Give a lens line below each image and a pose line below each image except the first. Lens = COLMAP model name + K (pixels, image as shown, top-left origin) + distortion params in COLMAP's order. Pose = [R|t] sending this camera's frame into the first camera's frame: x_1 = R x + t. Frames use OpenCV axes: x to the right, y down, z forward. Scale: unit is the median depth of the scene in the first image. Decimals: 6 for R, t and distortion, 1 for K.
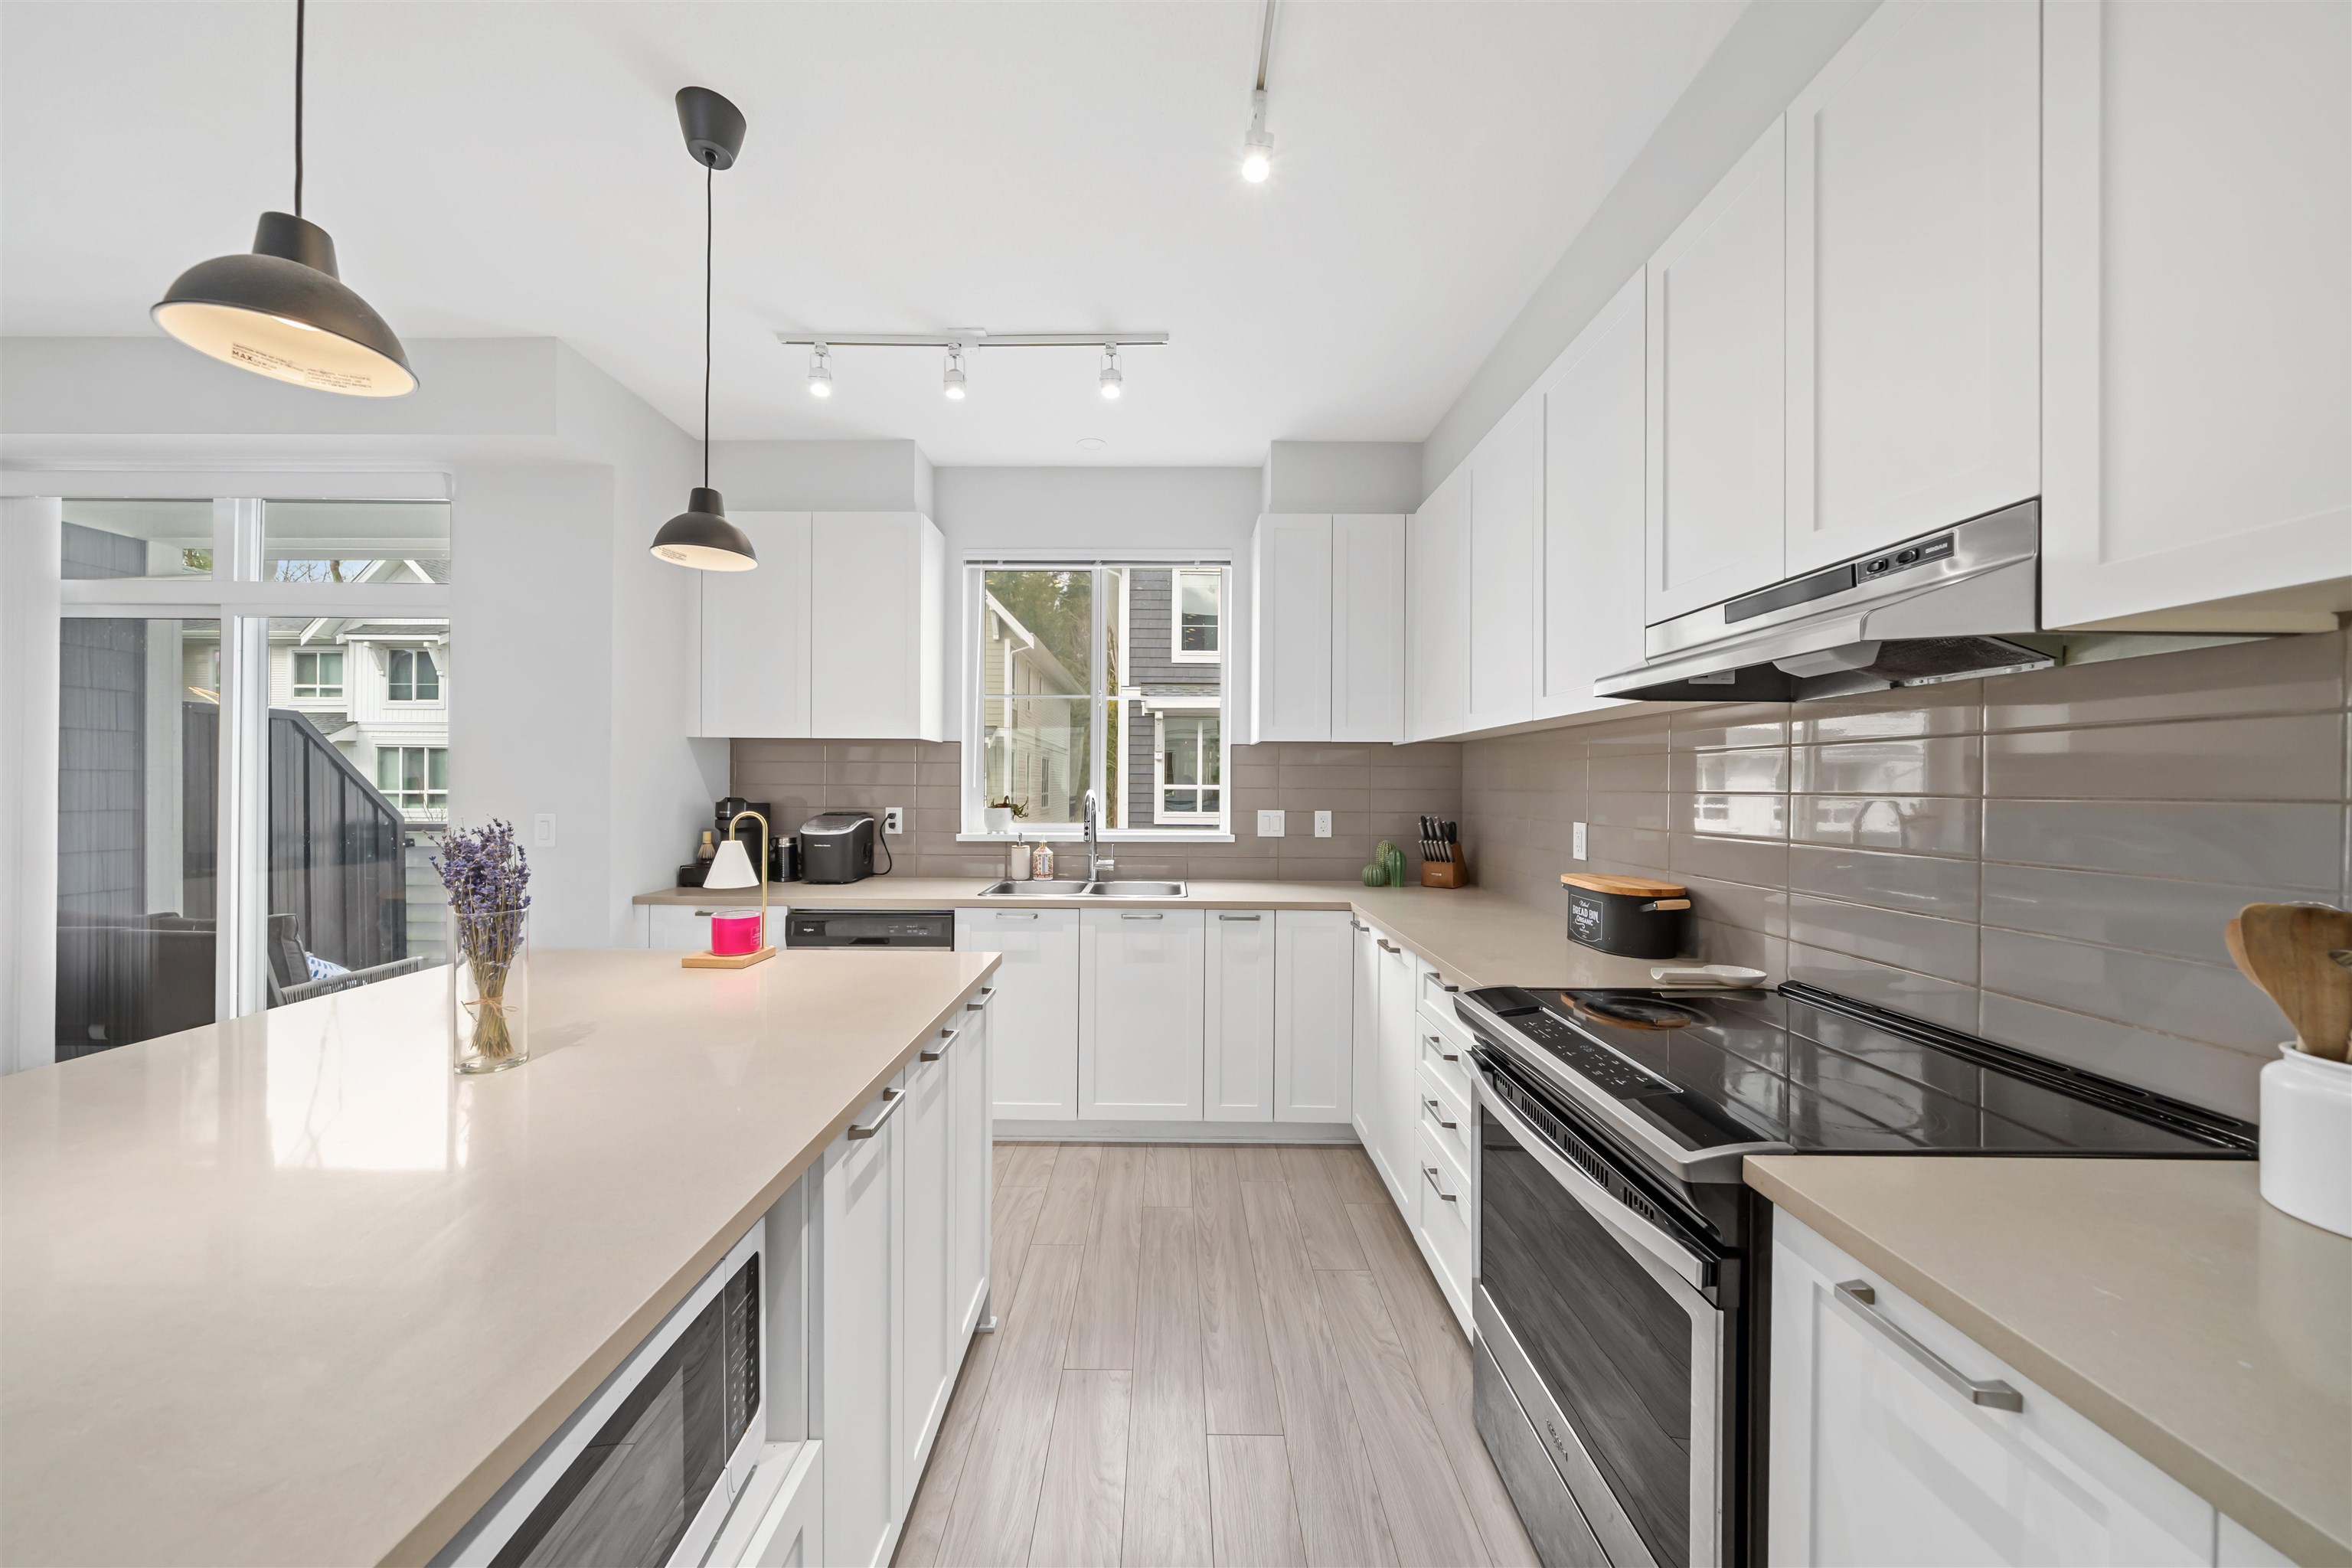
lens RADIAL K [[806.4, 0, 1166.4], [0, 806.4, 781.6], [0, 0, 1]] dist [-0.001060, -0.000047]
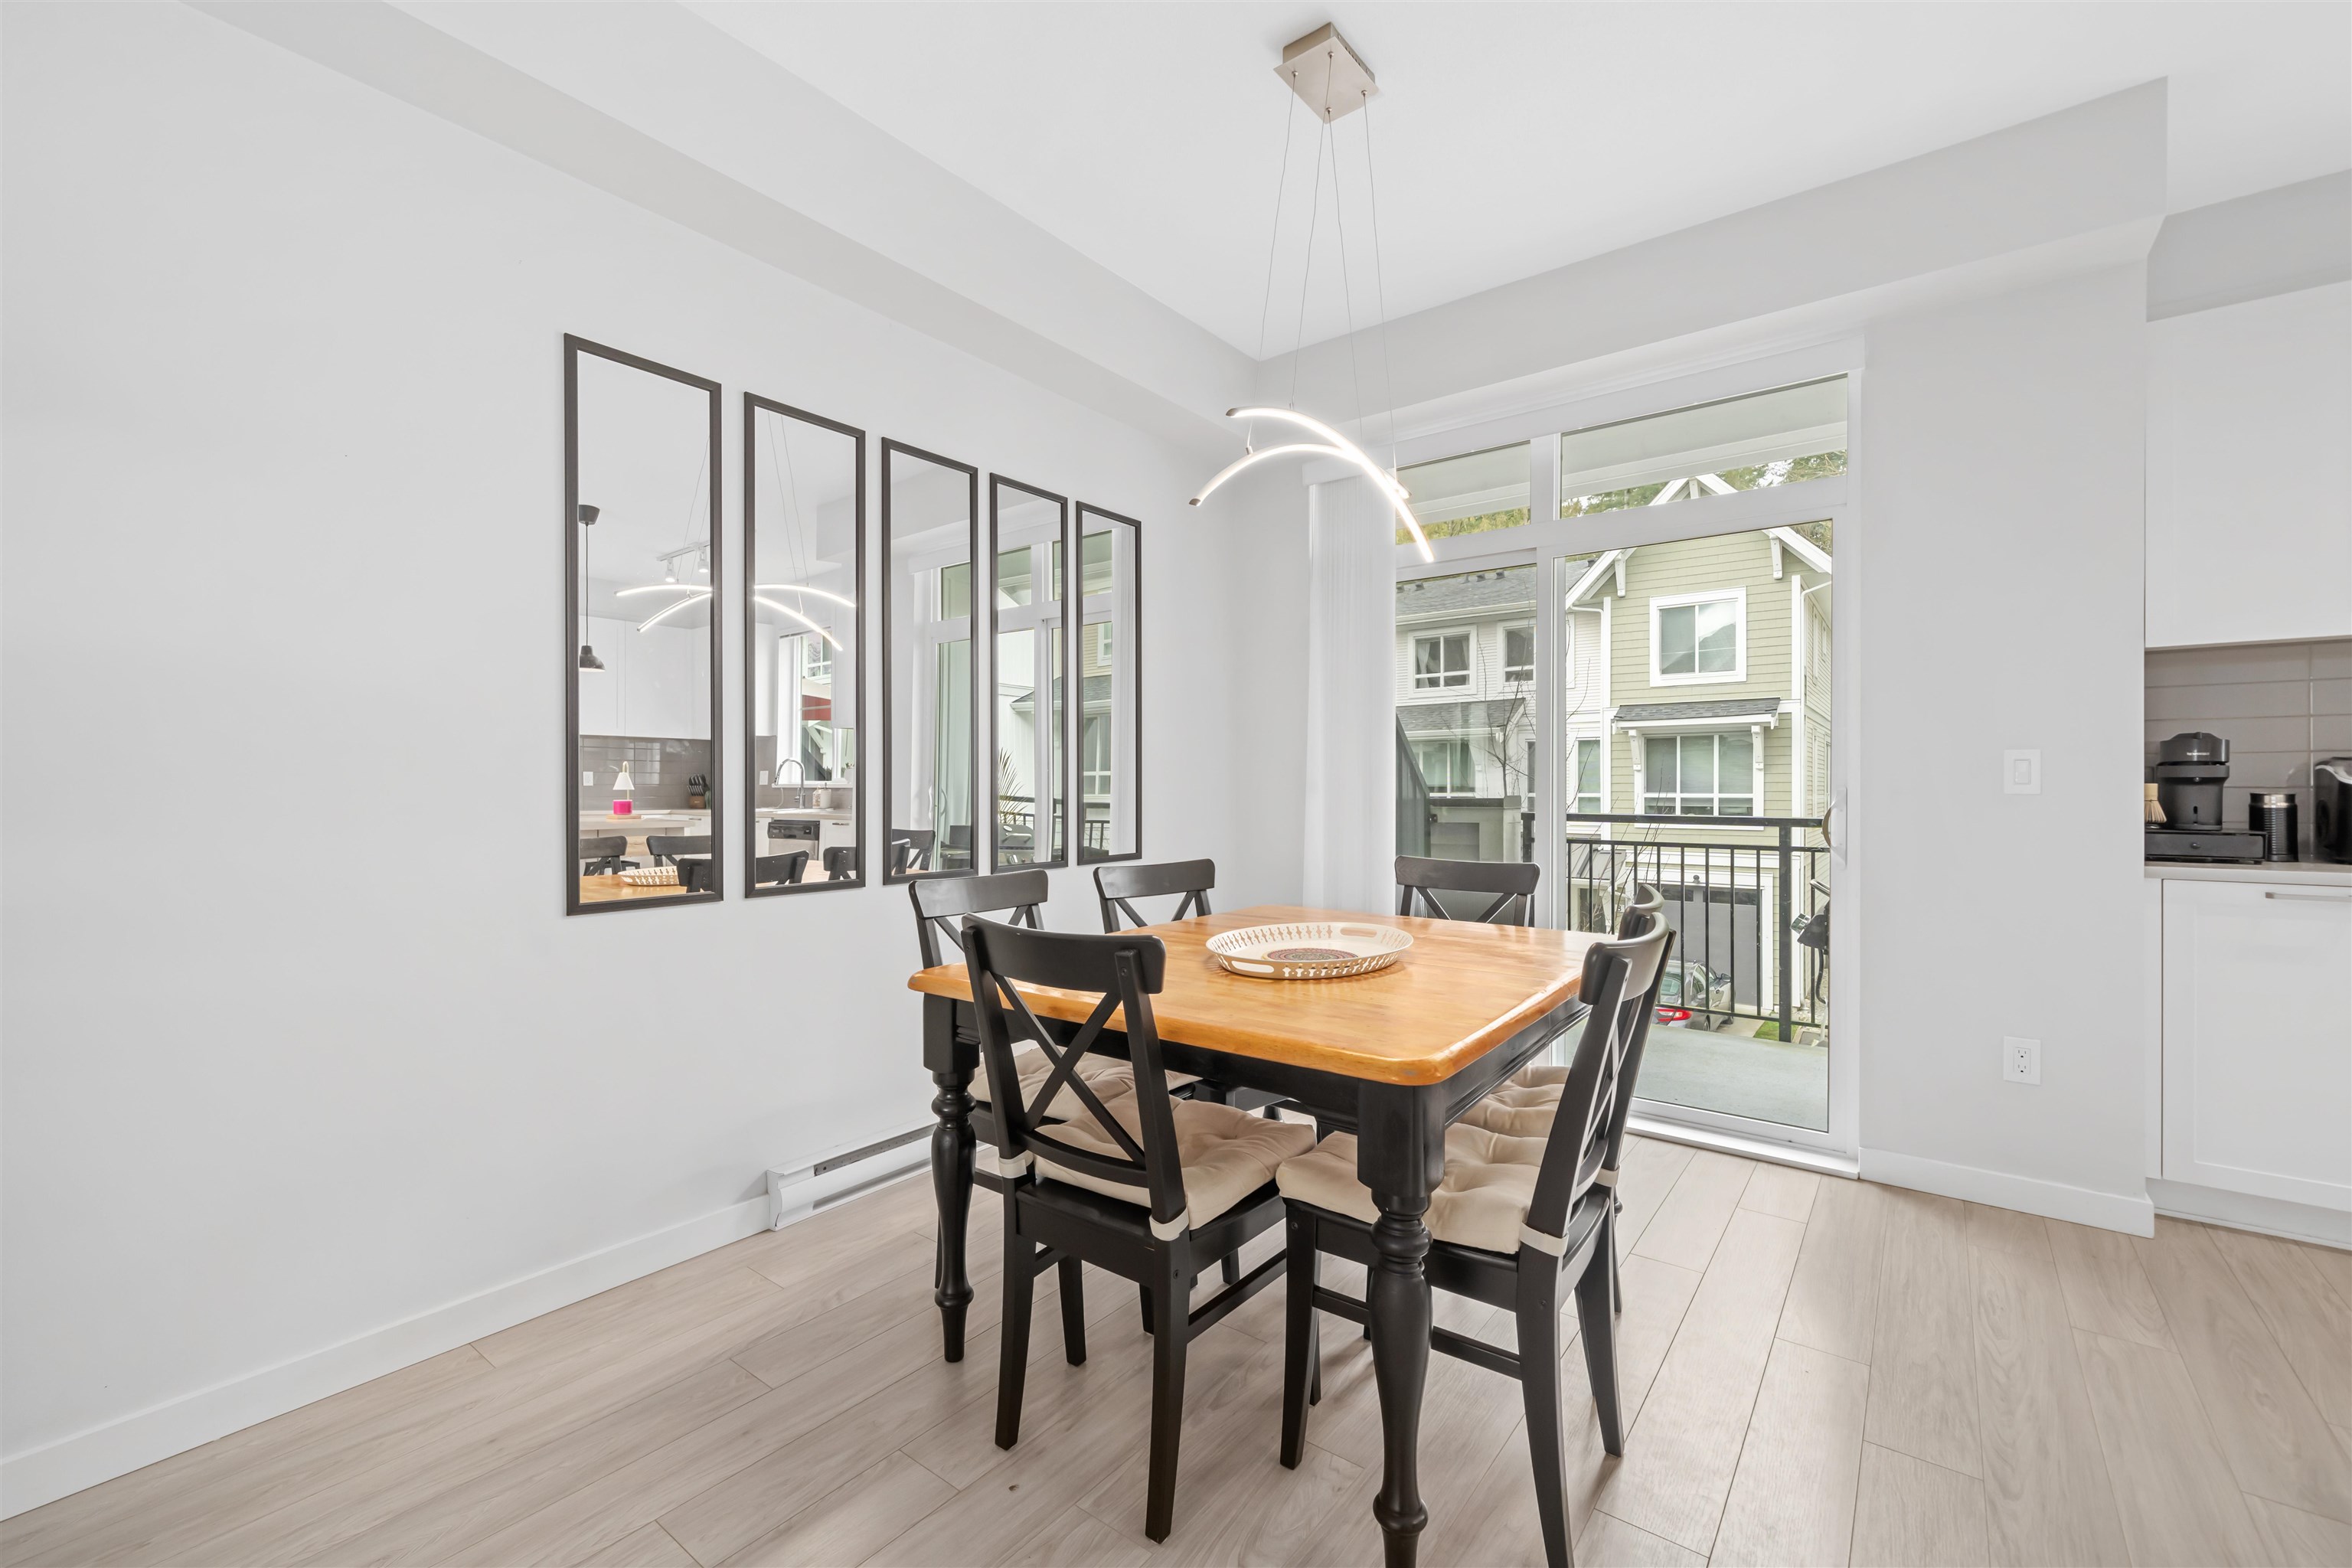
lens RADIAL K [[988.1, 0, 1176.0], [0, 988.1, 784.0], [0, 0, 1]] dist [0.001721, 0.000236]
pose [[0.795470, -0.008903, -0.605927, -0.807649], [0.007226, 0.999960, -0.005206, 0.067825], [0.605950, -0.000237, 0.795503, -0.216388]]
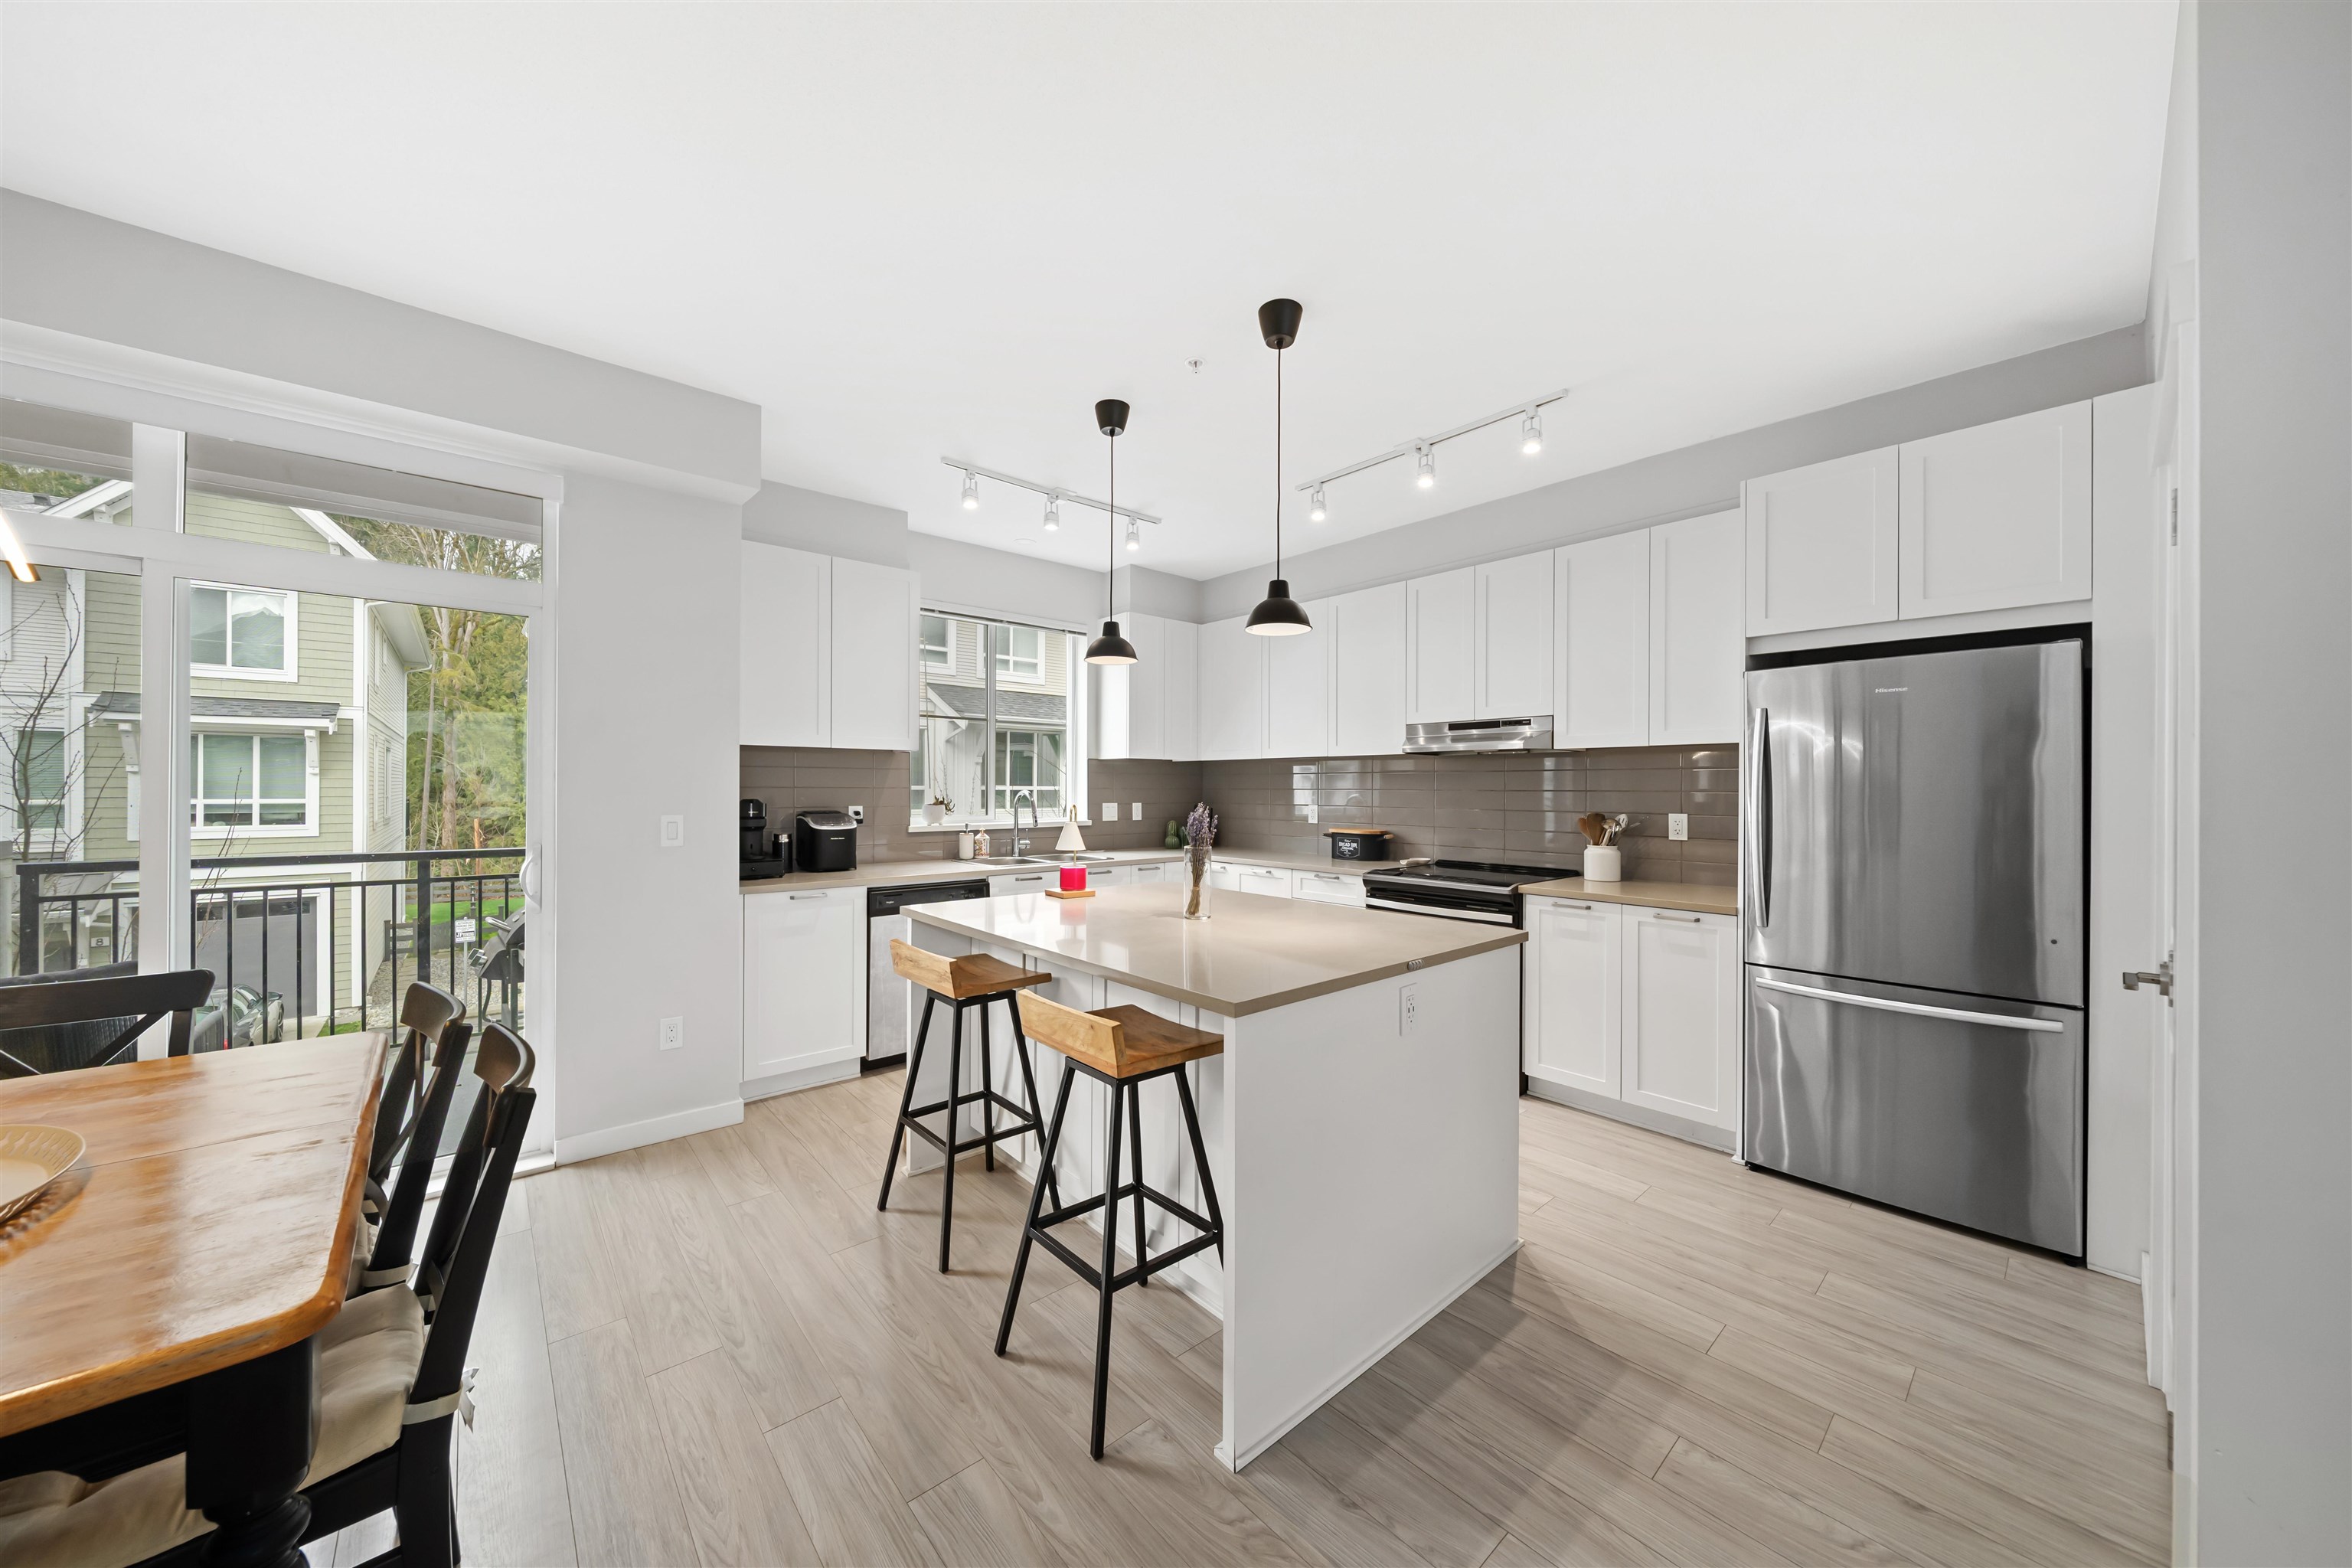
lens RADIAL K [[806.0, 0, 1156.9], [0, 806.0, 786.7], [0, 0, 1]] dist [-0.000849, -0.000026]
pose [[0.759971, -0.003368, 0.649949, -0.940213], [-0.002188, 0.999968, 0.007739, -0.008330], [-0.649954, -0.007303, 0.759939, -0.238671]]
